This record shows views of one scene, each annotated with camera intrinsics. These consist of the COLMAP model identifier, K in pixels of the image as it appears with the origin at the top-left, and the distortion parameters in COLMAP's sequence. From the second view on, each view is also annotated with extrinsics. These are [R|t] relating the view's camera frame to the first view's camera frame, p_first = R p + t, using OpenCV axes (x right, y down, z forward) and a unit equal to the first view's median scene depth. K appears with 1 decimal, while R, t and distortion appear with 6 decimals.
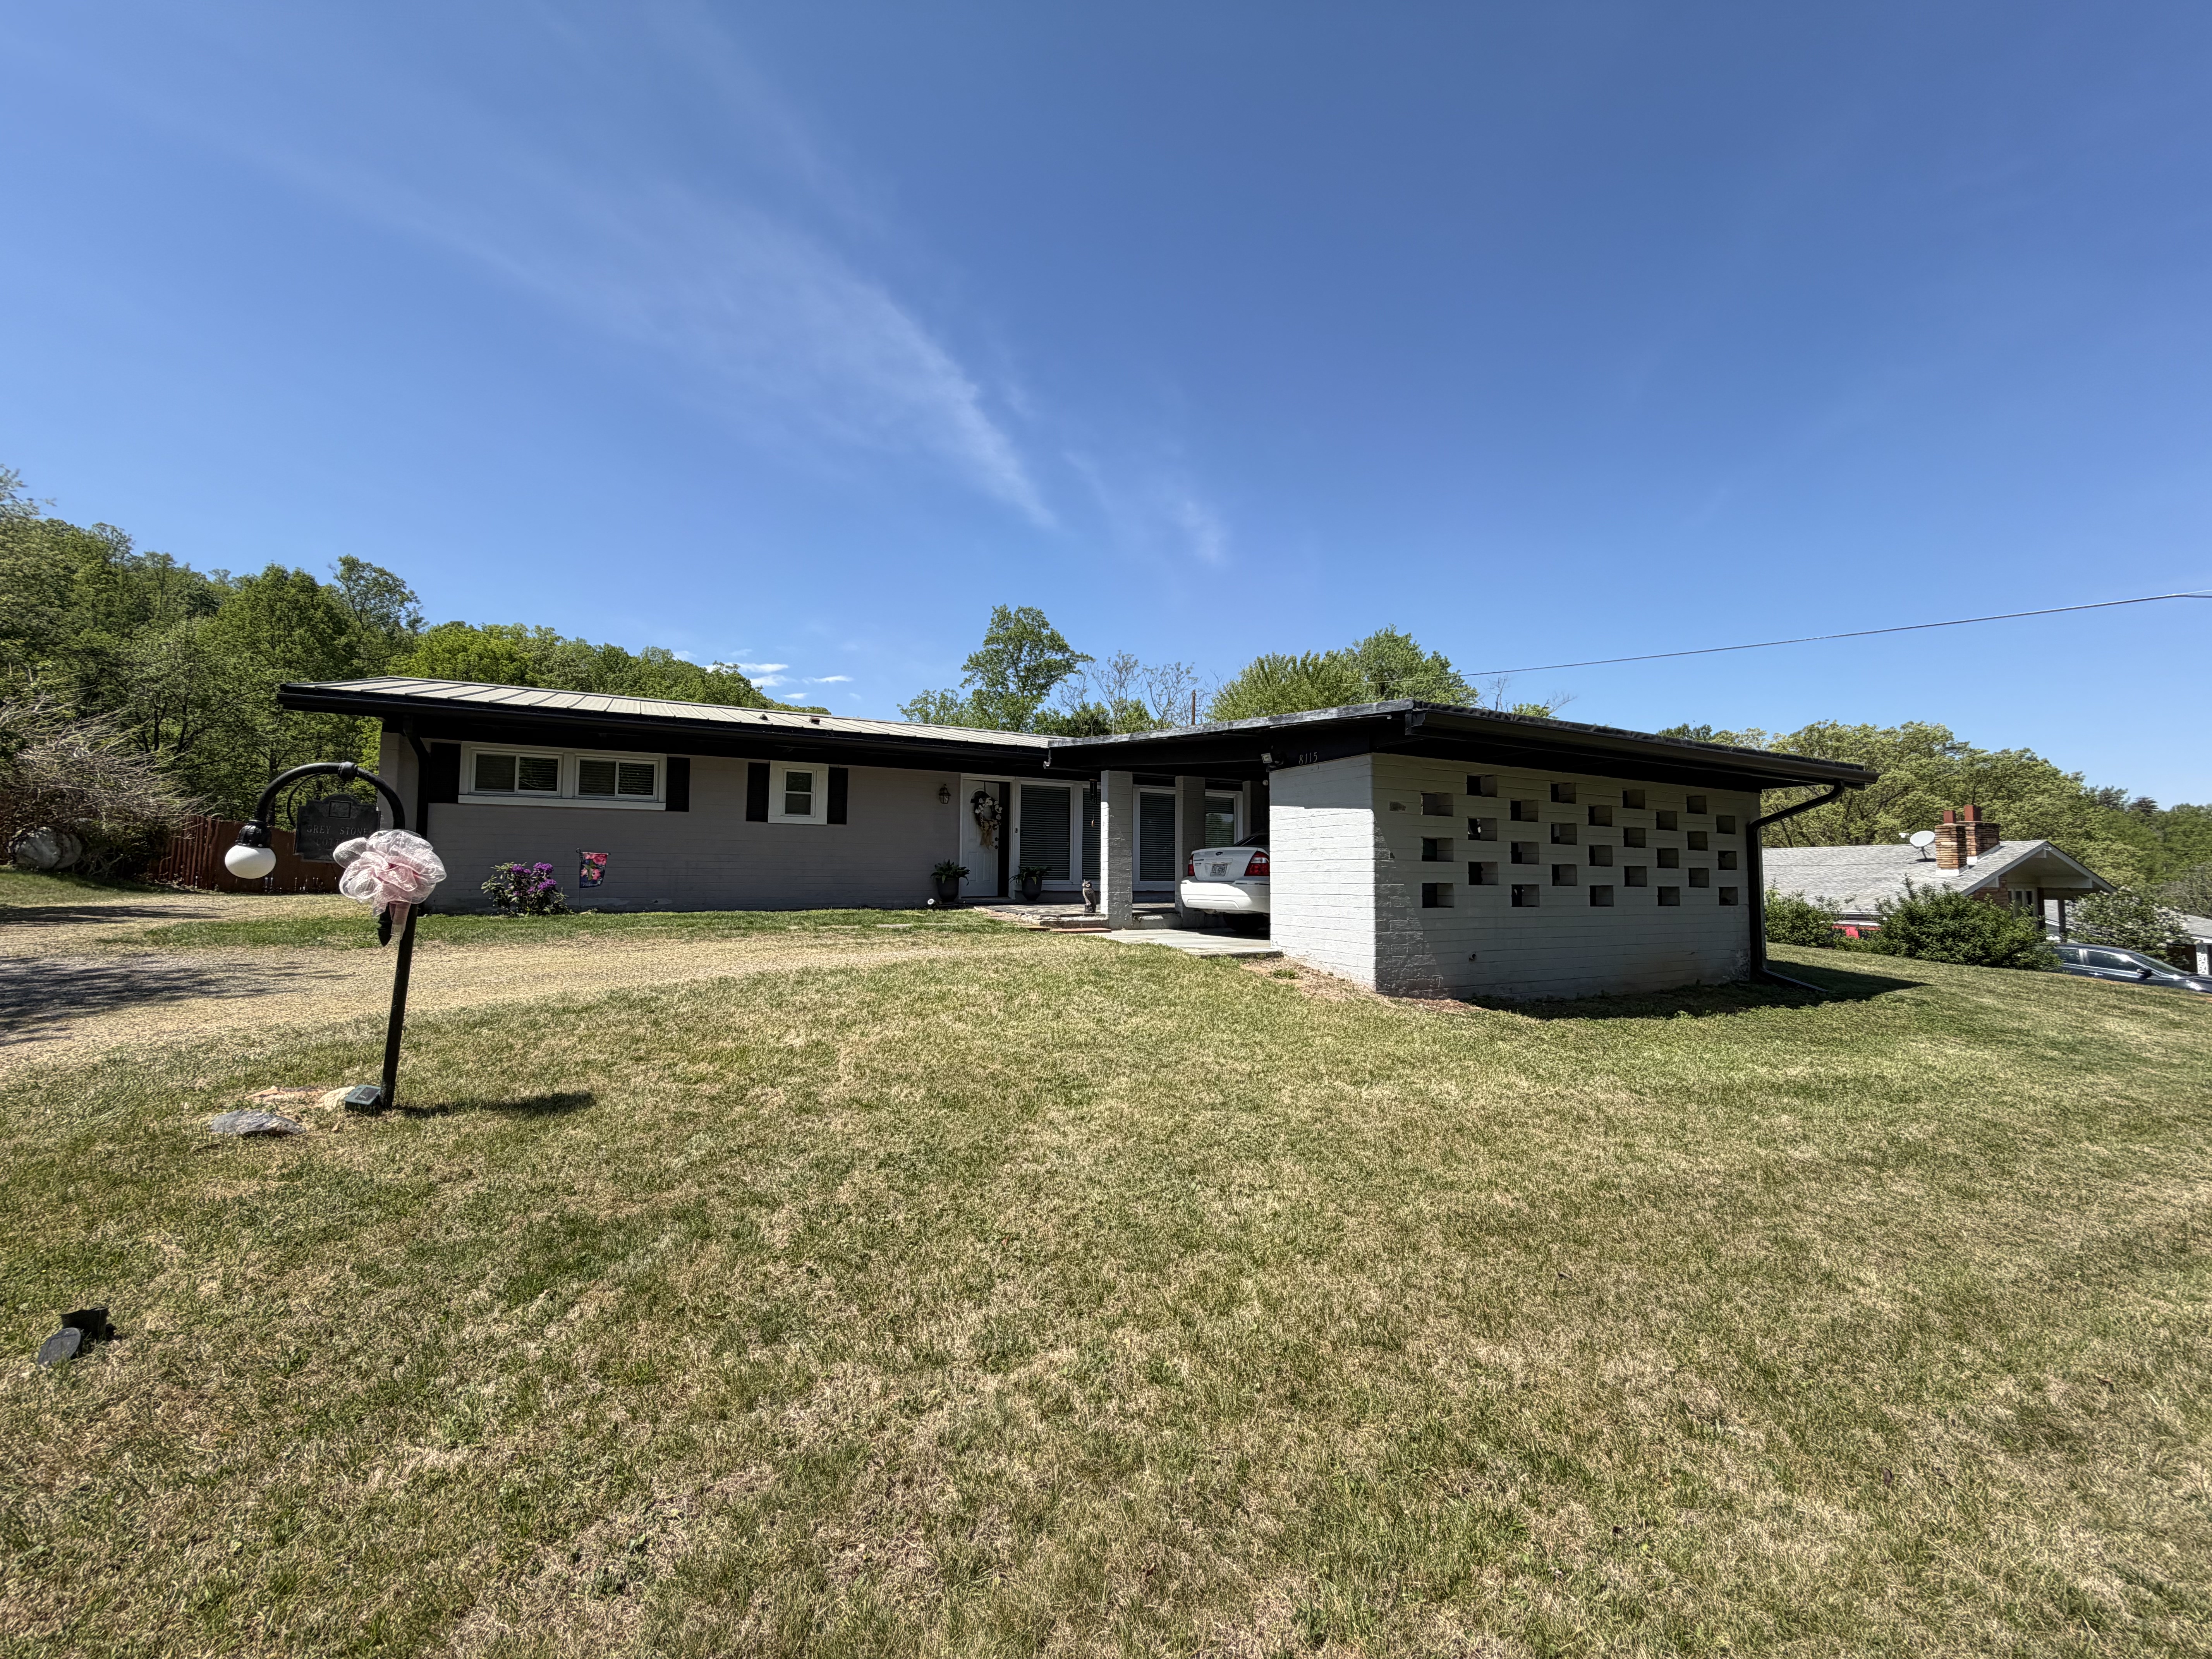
lens RADIAL K [[885.1, 0, 1106.0], [0, 885.1, 829.5], [0, 0, 1]] dist [-0.000163, 0.006828]
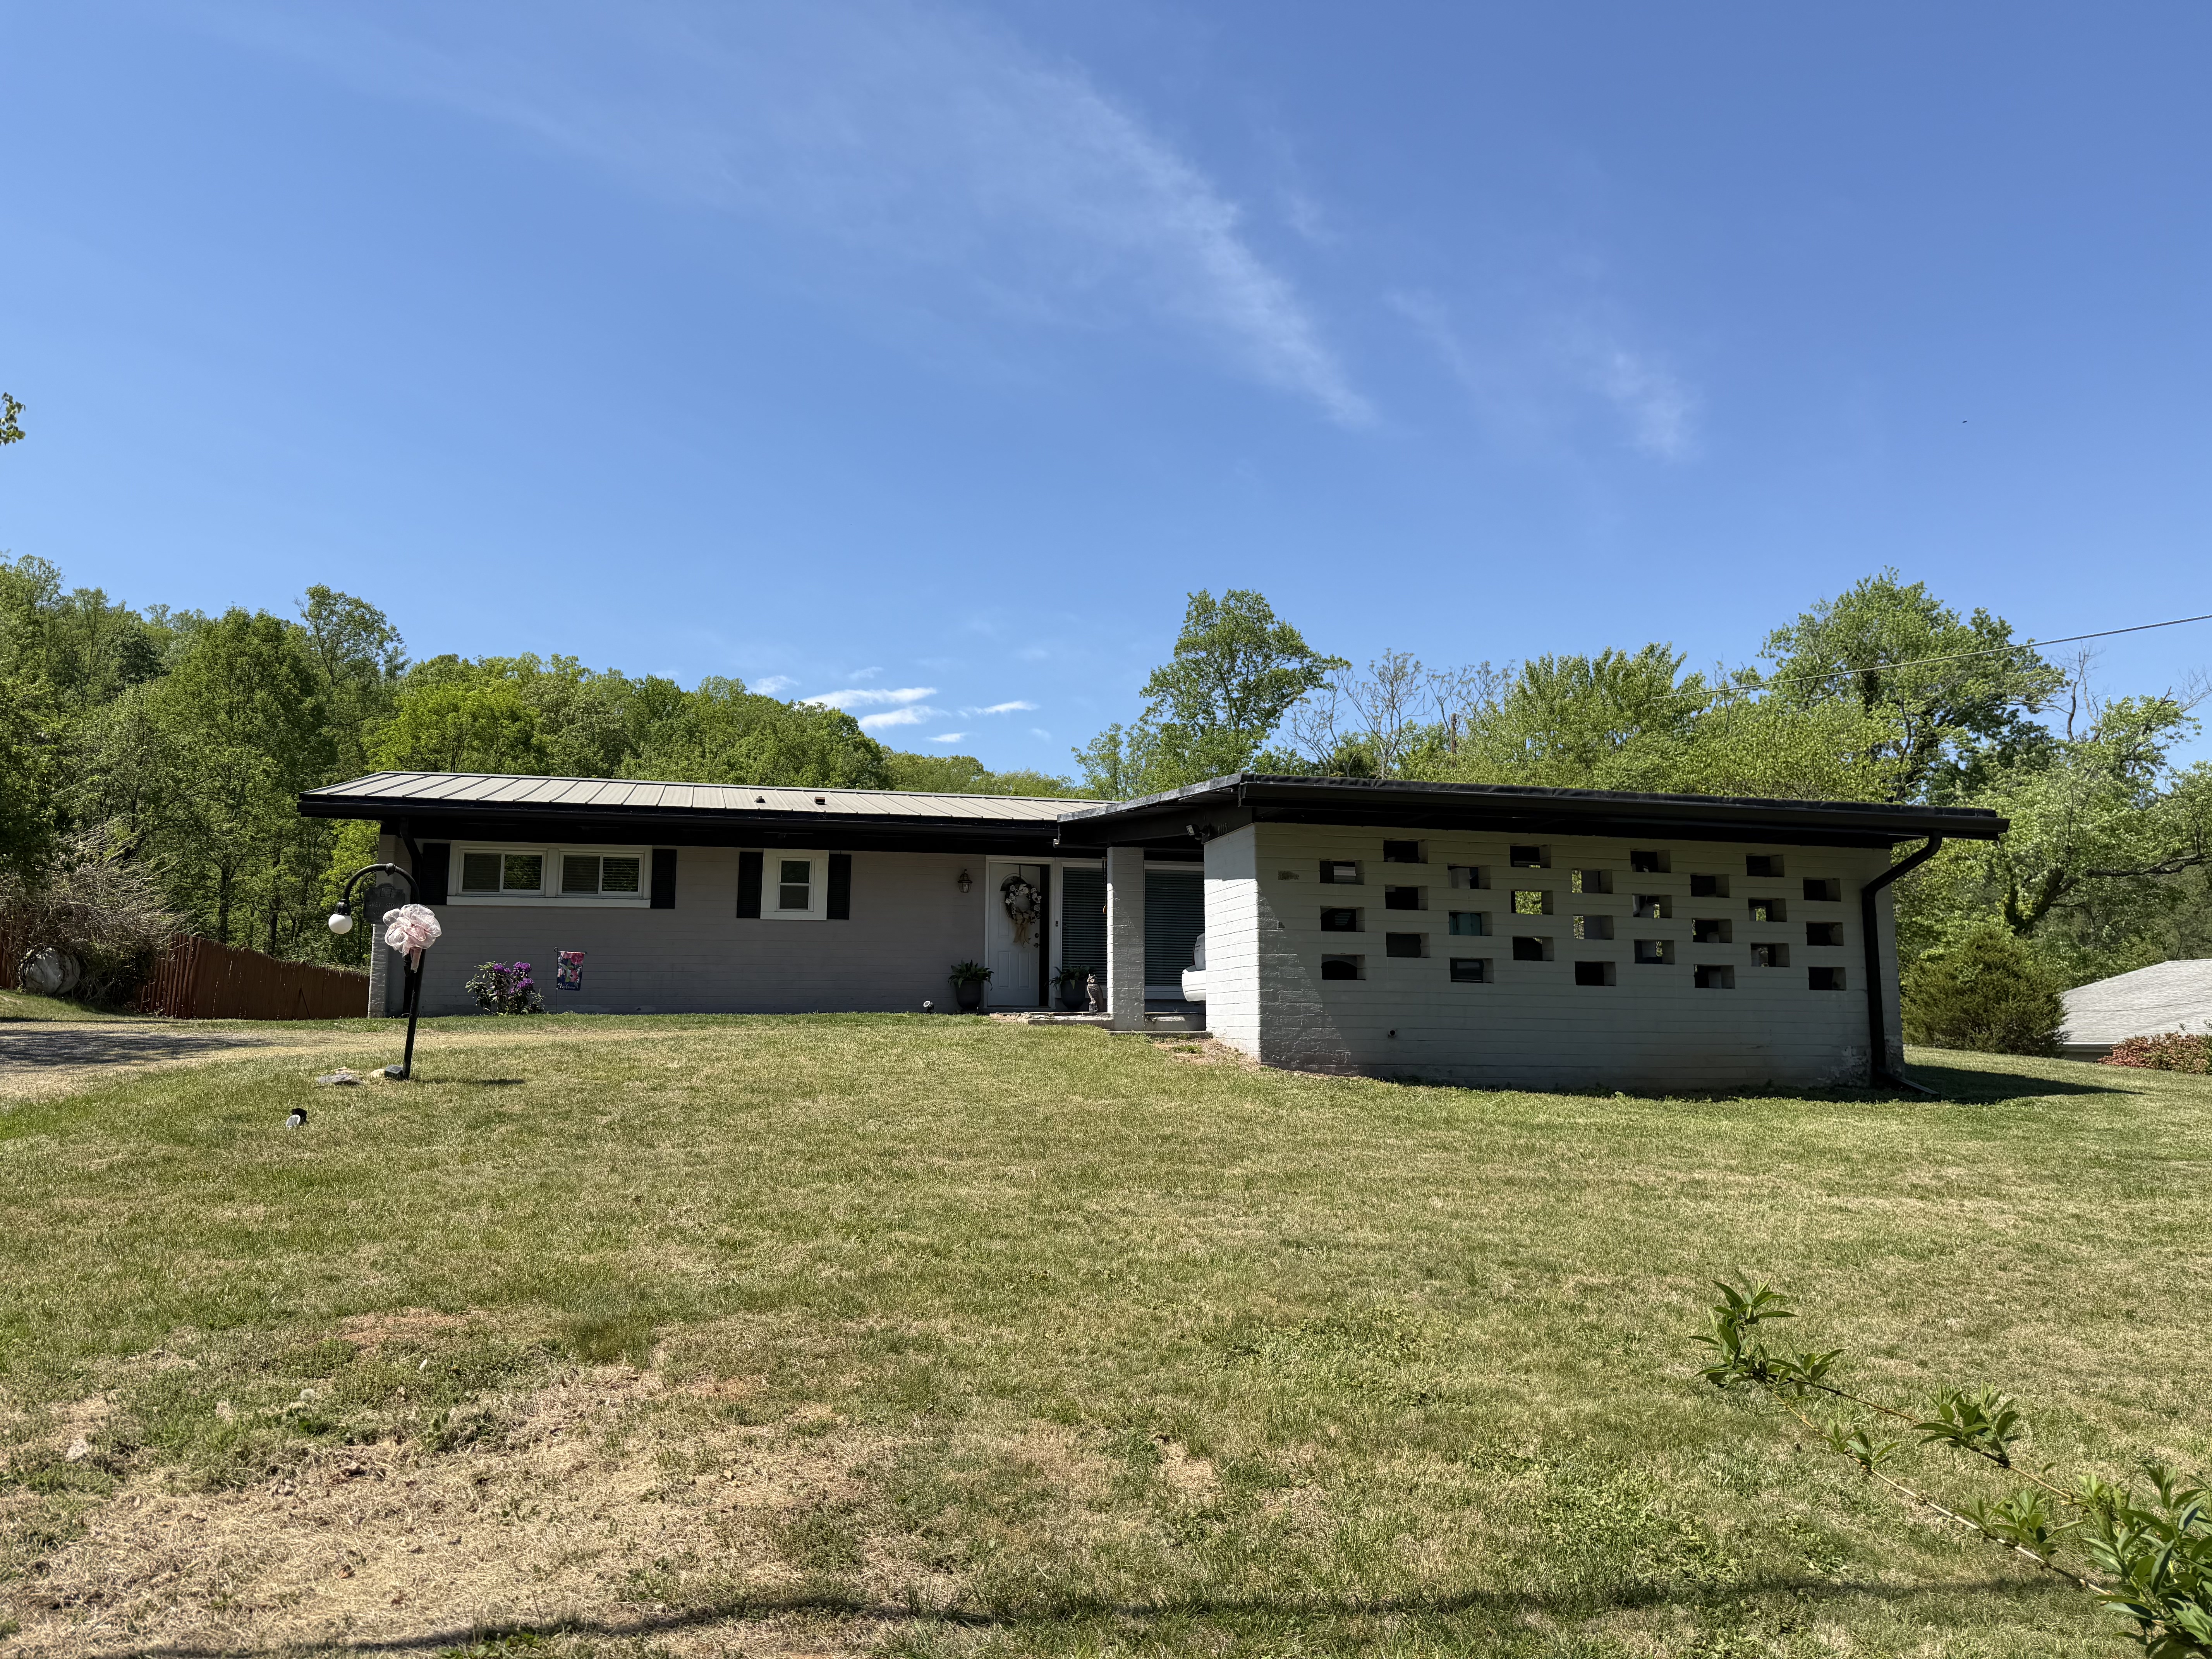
lens RADIAL K [[1547.6, 0, 1114.4], [0, 1547.6, 808.5], [0, 0, 1]] dist [0.079822, -0.077188]
pose [[0.974077, -0.039222, -0.222791, 0.243381], [0.018781, 0.995476, -0.093137, 0.026148], [0.225436, 0.086539, 0.970407, -0.336458]]
